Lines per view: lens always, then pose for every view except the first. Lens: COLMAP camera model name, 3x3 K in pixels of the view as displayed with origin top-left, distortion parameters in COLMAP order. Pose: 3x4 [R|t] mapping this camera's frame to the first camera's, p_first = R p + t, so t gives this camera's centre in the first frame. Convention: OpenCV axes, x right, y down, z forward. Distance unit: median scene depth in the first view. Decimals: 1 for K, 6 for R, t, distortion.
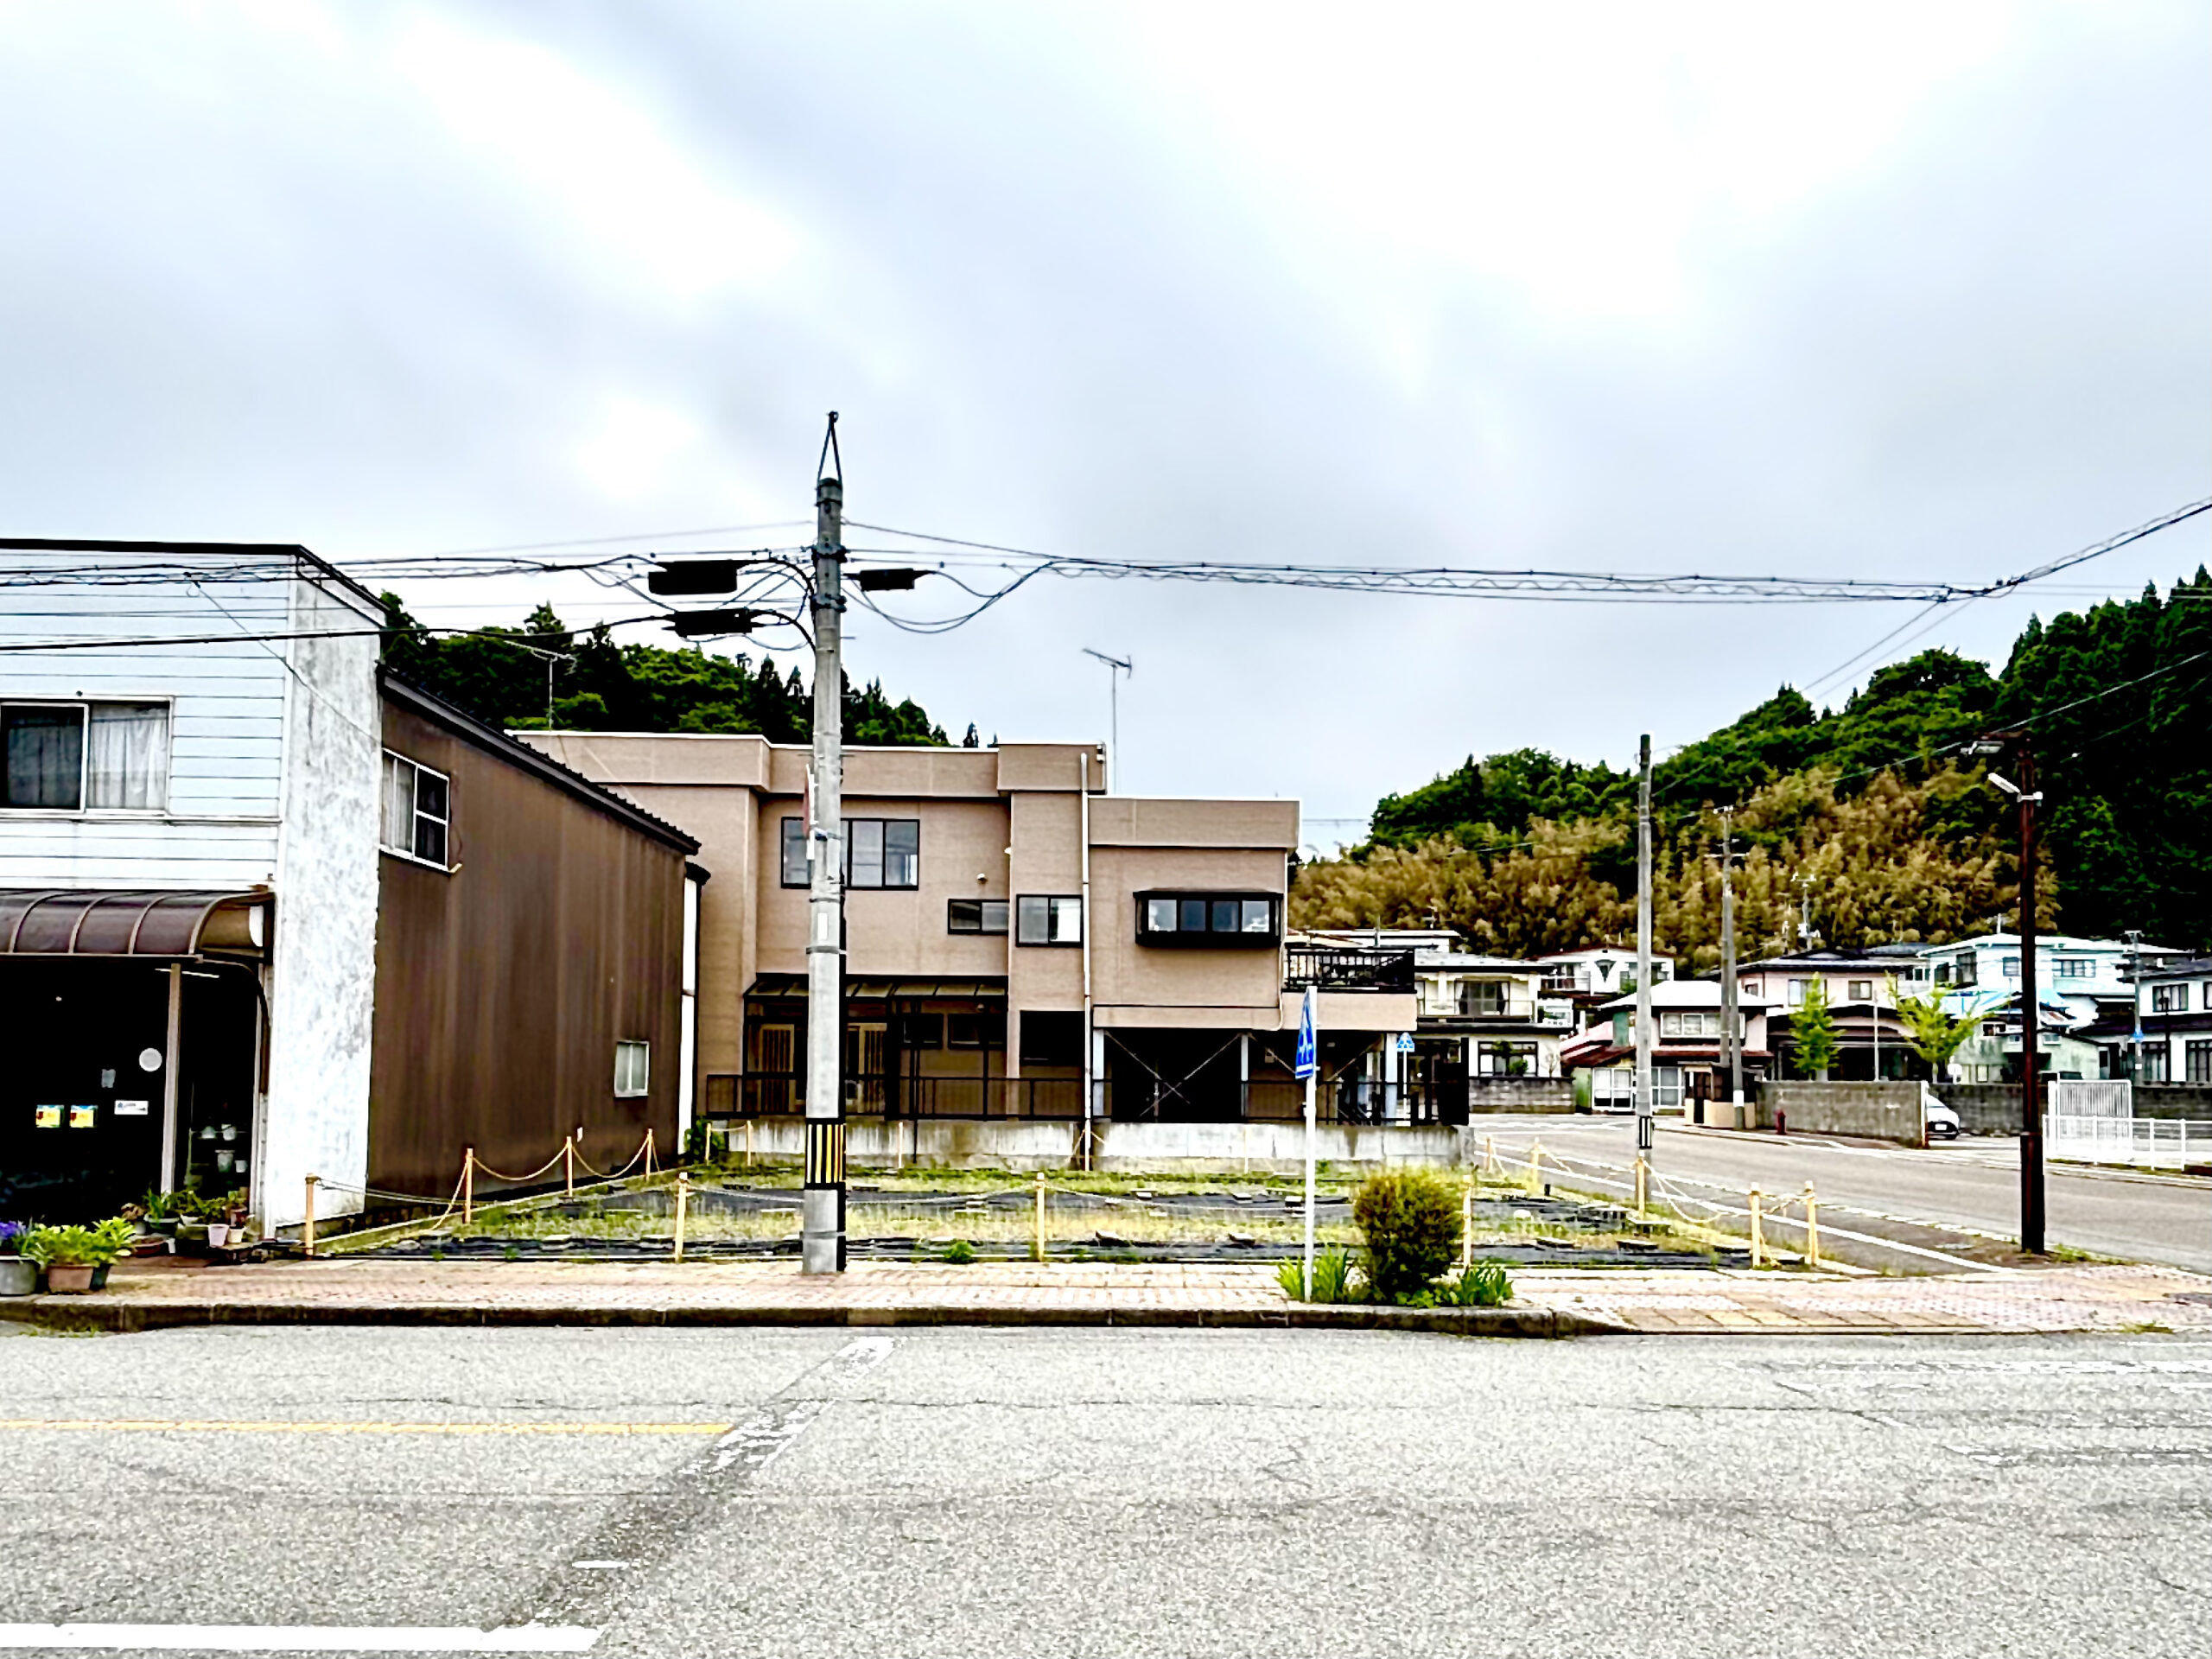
lens RADIAL K [[1598.1, 0, 1114.0], [0, 1598.1, 1007.2], [0, 0, 1]] dist [0.033142, -0.000516]
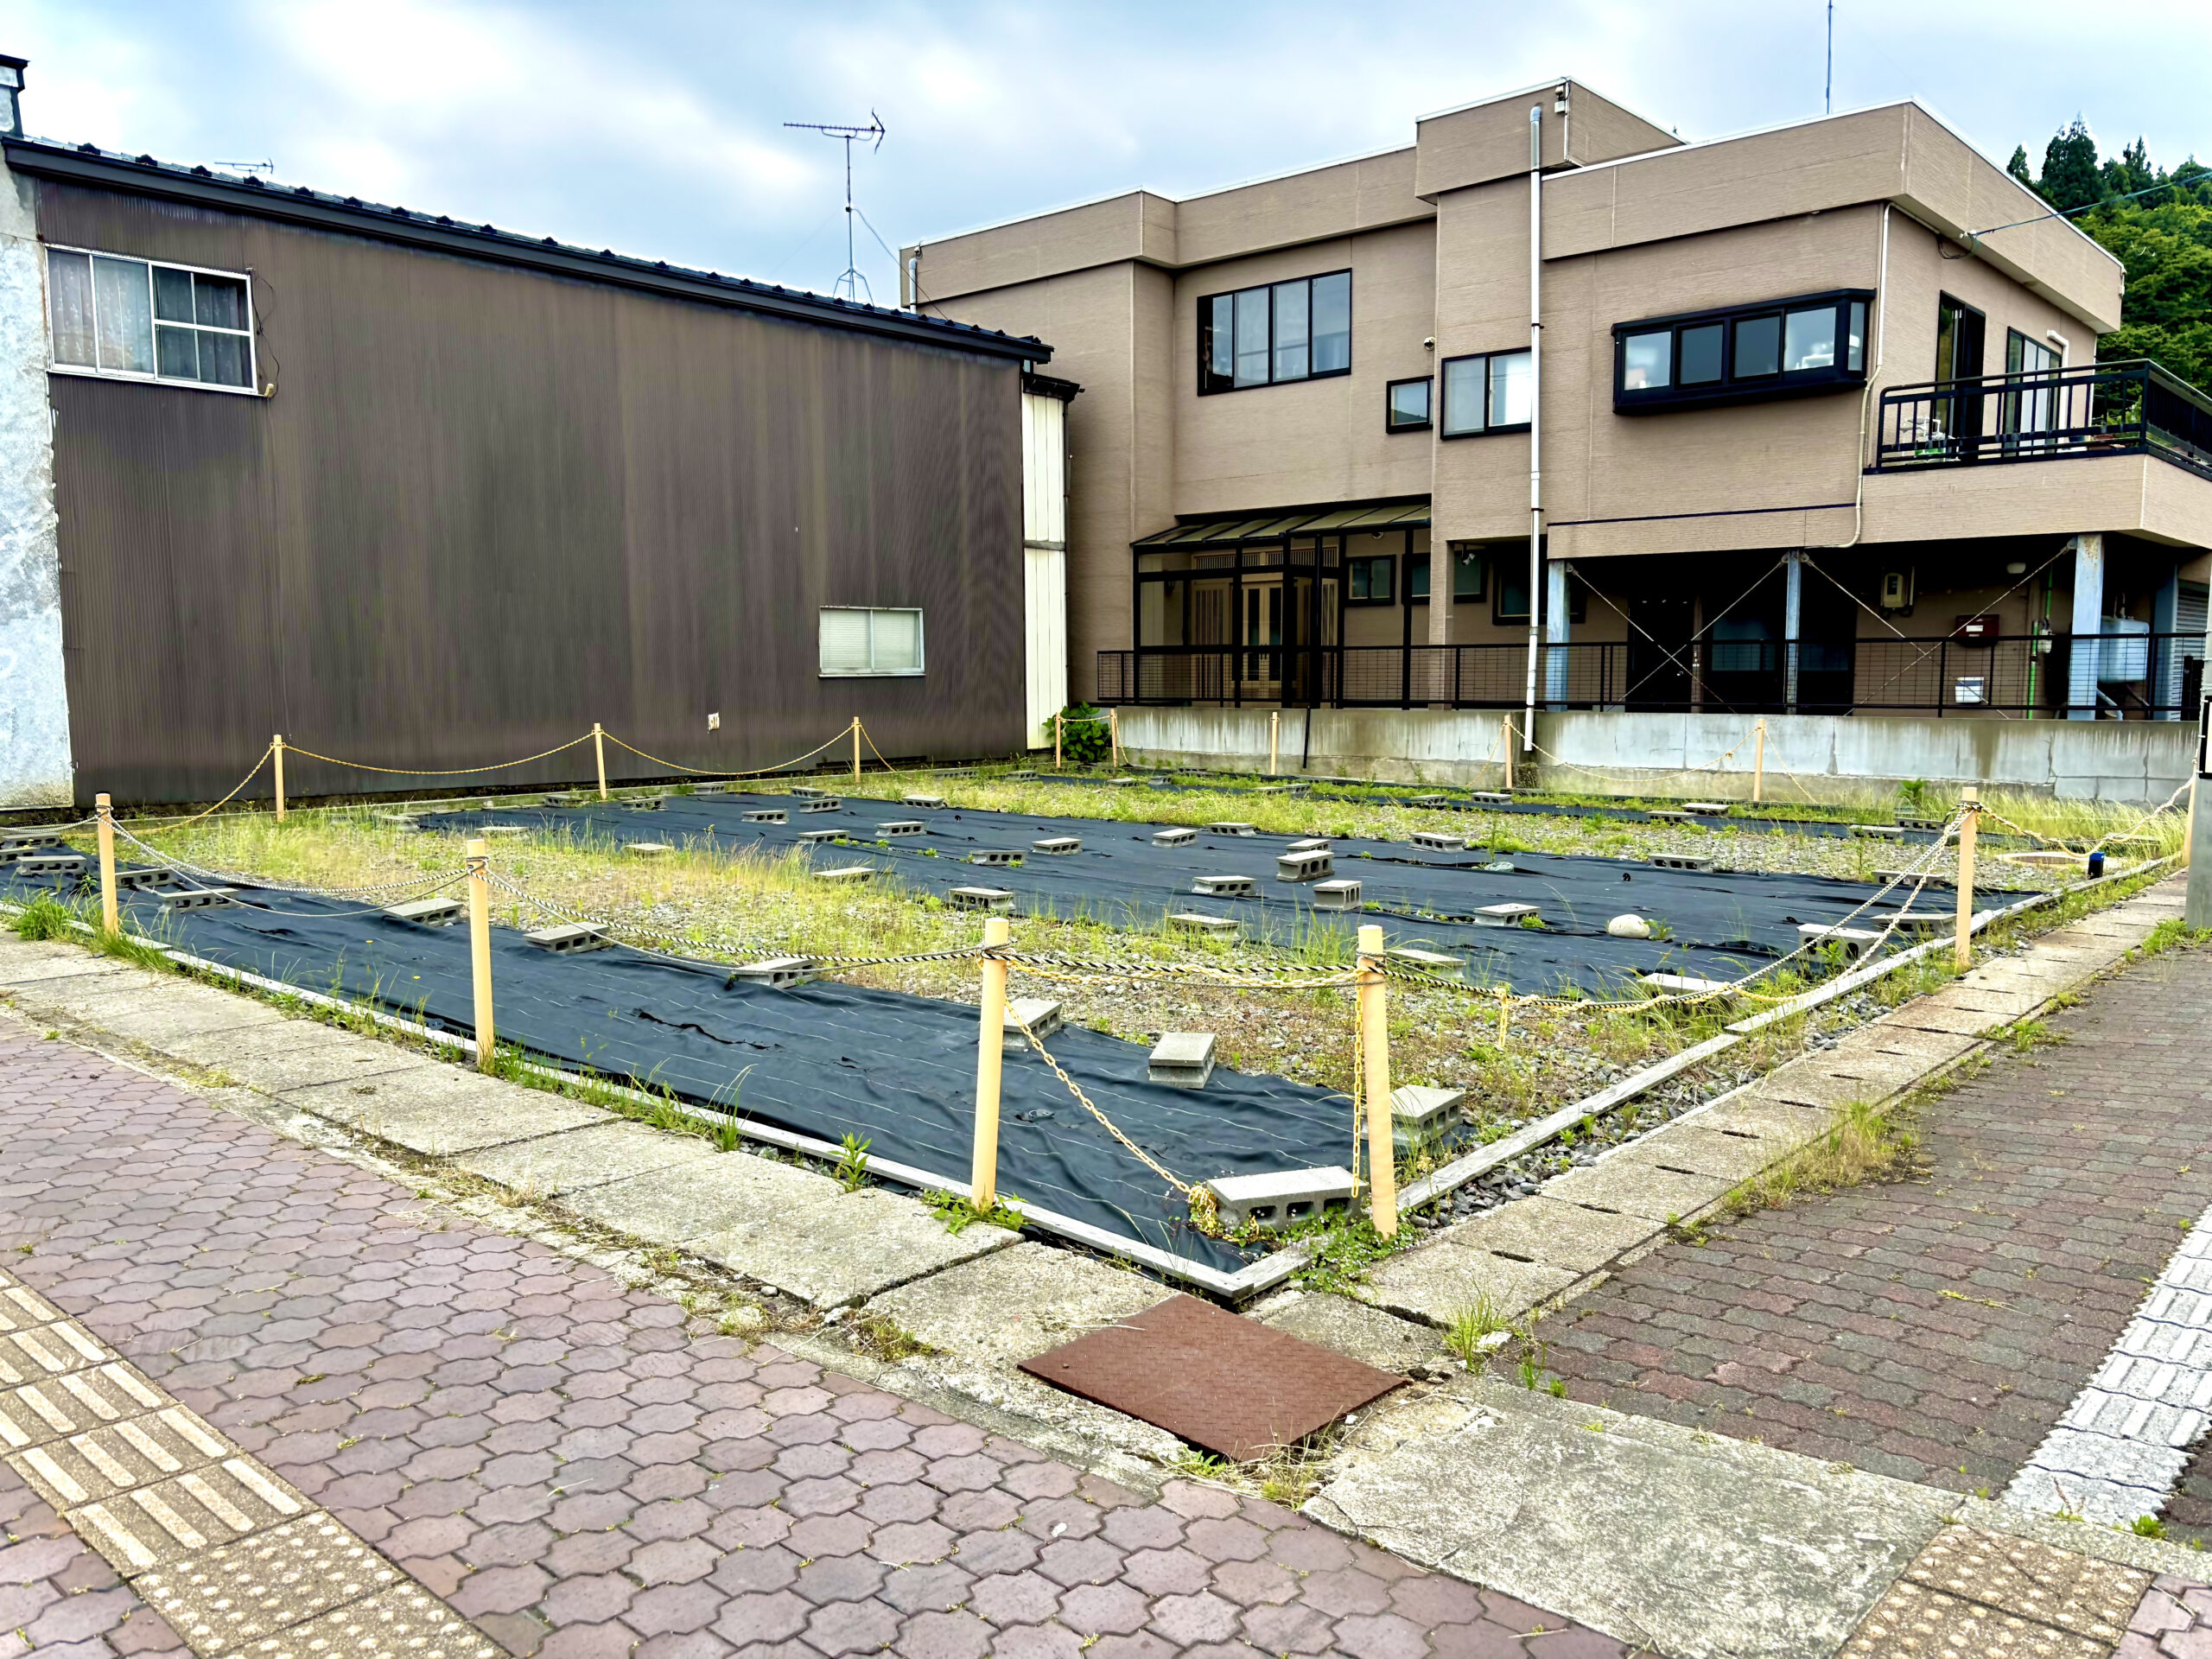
lens RADIAL K [[1671.7, 0, 1147.9], [0, 1671.7, 835.7], [0, 0, 1]] dist [0.008272, -0.004307]
pose [[0.752959, 0.050215, -0.656148, 0.304905], [0.043199, 0.991162, 0.125427, 0.030791], [0.656648, -0.122786, 0.744135, 0.396024]]
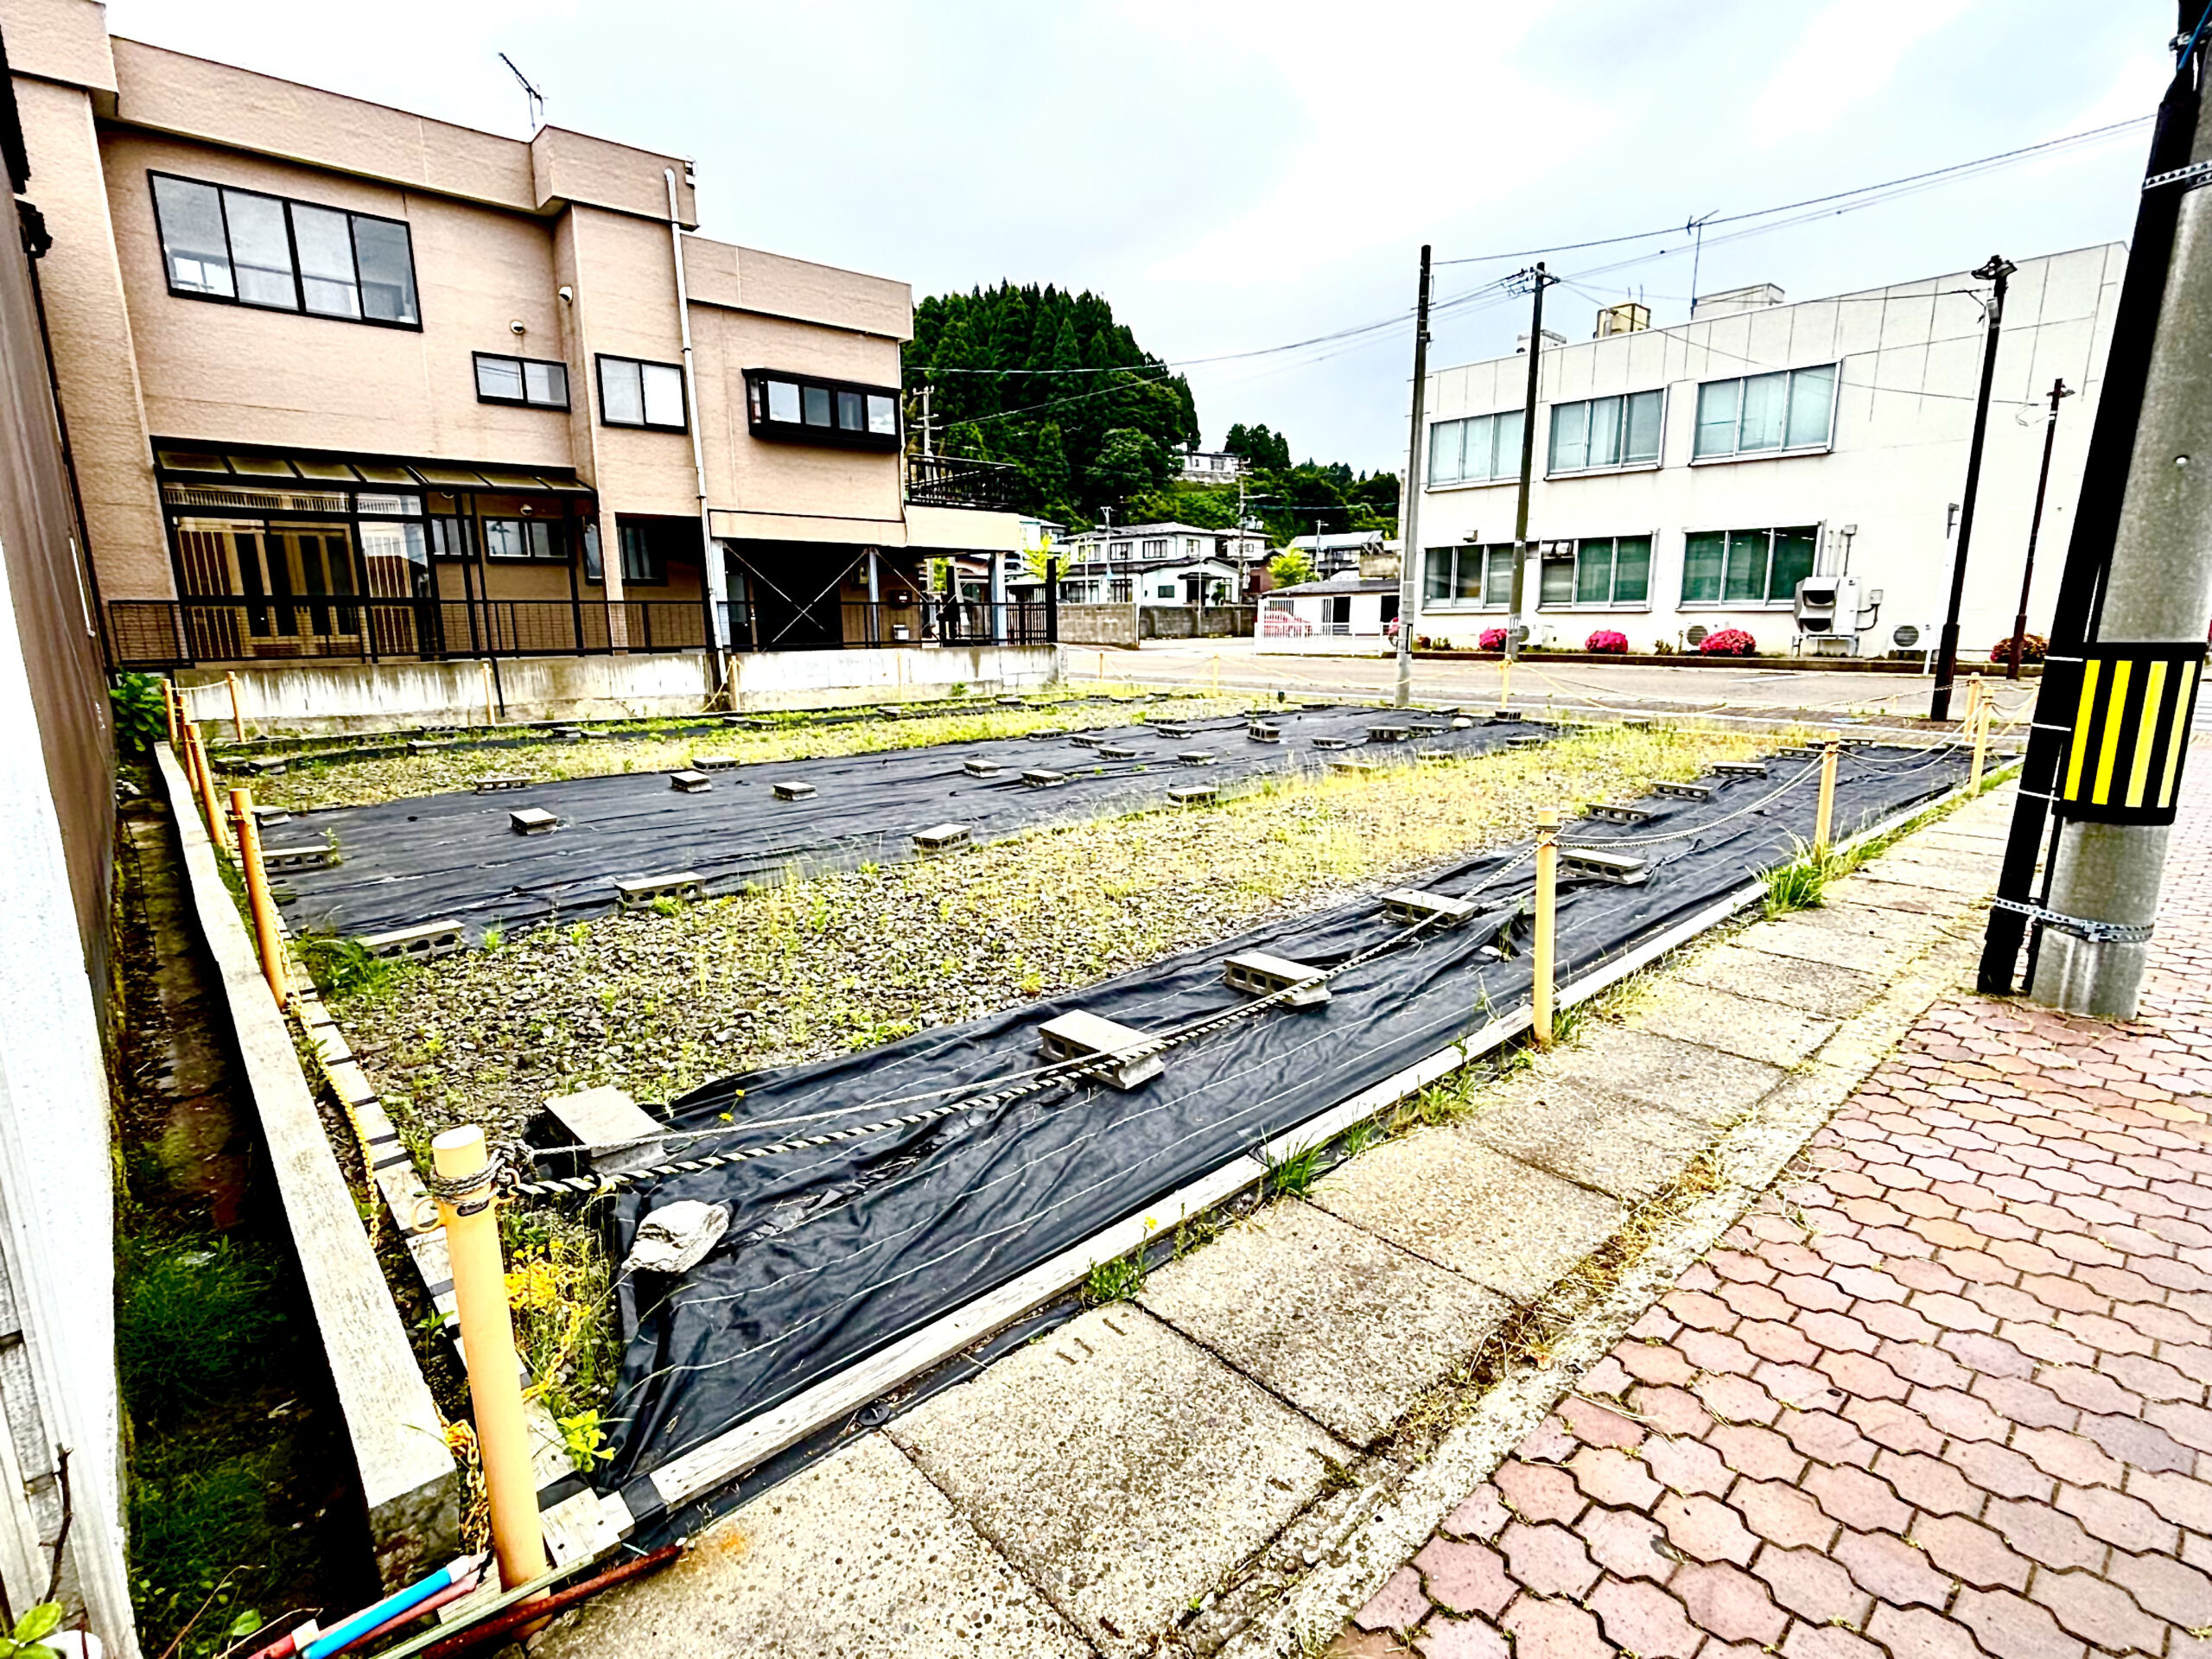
lens RADIAL K [[1098.8, 0, 1106.0], [0, 1098.8, 829.5], [0, 0, 1]] dist [-0.000226, -0.000174]
pose [[0.753503, -0.142493, 0.641817, -0.246135], [-0.014076, 0.972510, 0.232436, 0.024645], [-0.657294, -0.184175, 0.730783, 0.420526]]
